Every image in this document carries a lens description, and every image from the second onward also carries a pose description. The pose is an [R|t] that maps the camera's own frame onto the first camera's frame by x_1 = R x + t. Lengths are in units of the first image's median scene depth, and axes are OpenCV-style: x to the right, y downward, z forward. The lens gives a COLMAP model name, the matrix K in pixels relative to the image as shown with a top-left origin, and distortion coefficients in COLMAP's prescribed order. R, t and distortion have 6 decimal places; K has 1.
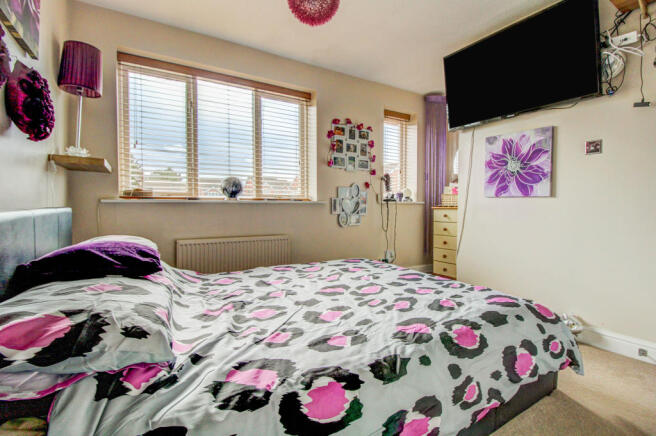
lens RADIAL K [[316.3, 0, 331.3], [0, 316.3, 209.7], [0, 0, 1]] dist [0.003201, -0.020935]
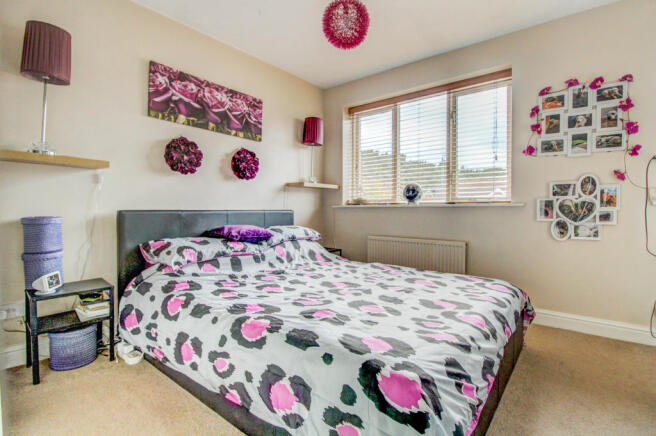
lens RADIAL K [[316.3, 0, 331.3], [0, 316.3, 209.7], [0, 0, 1]] dist [0.003201, -0.020935]
pose [[0.311686, -0.004747, -0.950173, 0.581443], [-0.014860, 0.999841, -0.009870, 0.003226], [0.950069, 0.017195, 0.311566, 0.348326]]
